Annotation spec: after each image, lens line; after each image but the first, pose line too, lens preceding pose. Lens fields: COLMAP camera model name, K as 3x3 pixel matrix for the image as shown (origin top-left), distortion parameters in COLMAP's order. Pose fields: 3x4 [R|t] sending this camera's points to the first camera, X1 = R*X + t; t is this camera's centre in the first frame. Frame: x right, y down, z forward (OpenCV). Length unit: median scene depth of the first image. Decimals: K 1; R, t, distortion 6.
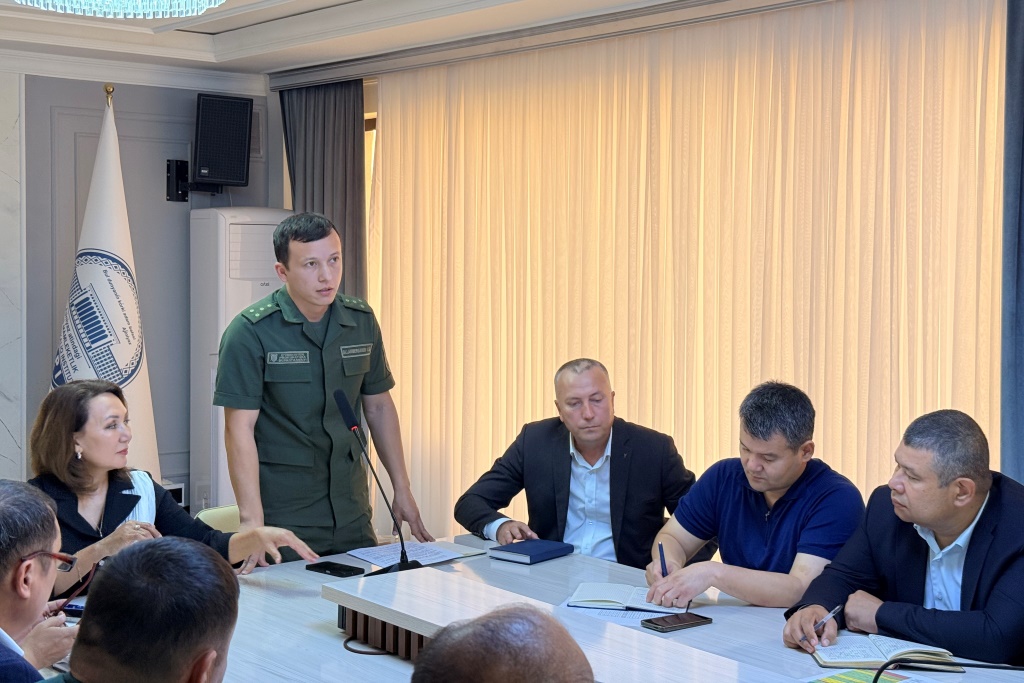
lens RADIAL K [[1417.1, 0, 509.5], [0, 1417.1, 290.0], [0, 0, 1]] dist [0.167527, -0.356652]
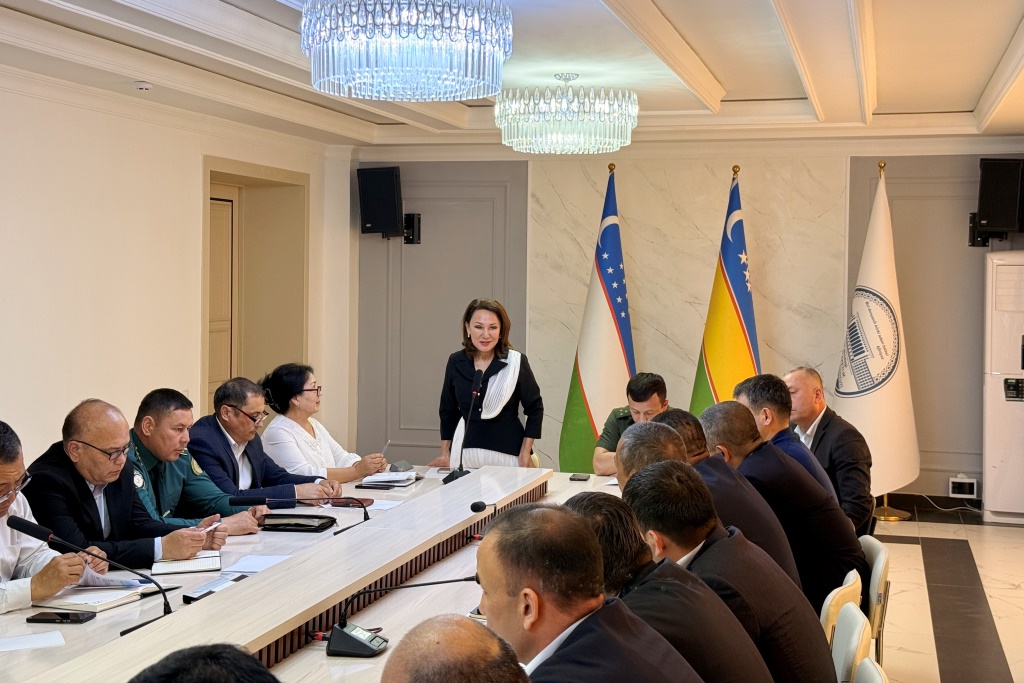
lens RADIAL K [[1404.0, 0, 527.7], [0, 1404.0, 279.8], [0, 0, 1]] dist [0.135759, -0.000543]
pose [[0.591335, 0.001406, -0.806425, 0.572386], [-0.025072, 0.999547, -0.016642, -0.004510], [0.806036, 0.030059, 0.591103, -0.026846]]
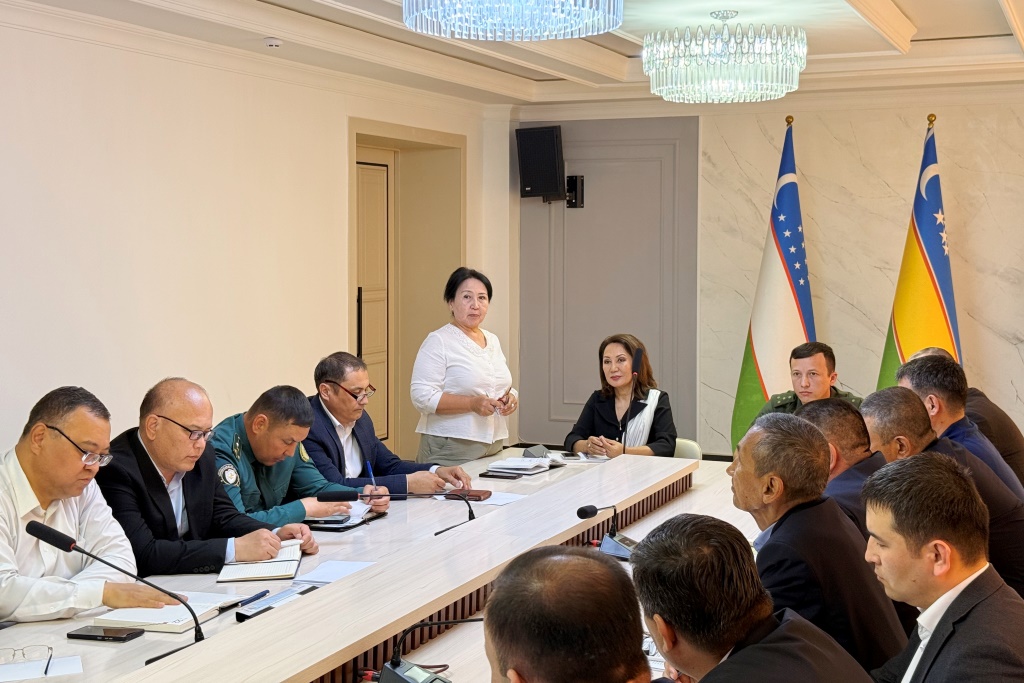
lens RADIAL K [[1417.1, 0, 509.5], [0, 1417.1, 290.0], [0, 0, 1]] dist [0.167527, -0.356652]
pose [[0.465188, 0.024440, -0.884874, 0.526832], [-0.018631, 0.999668, 0.017816, -0.006133], [0.885016, 0.008198, 0.465489, 0.035203]]
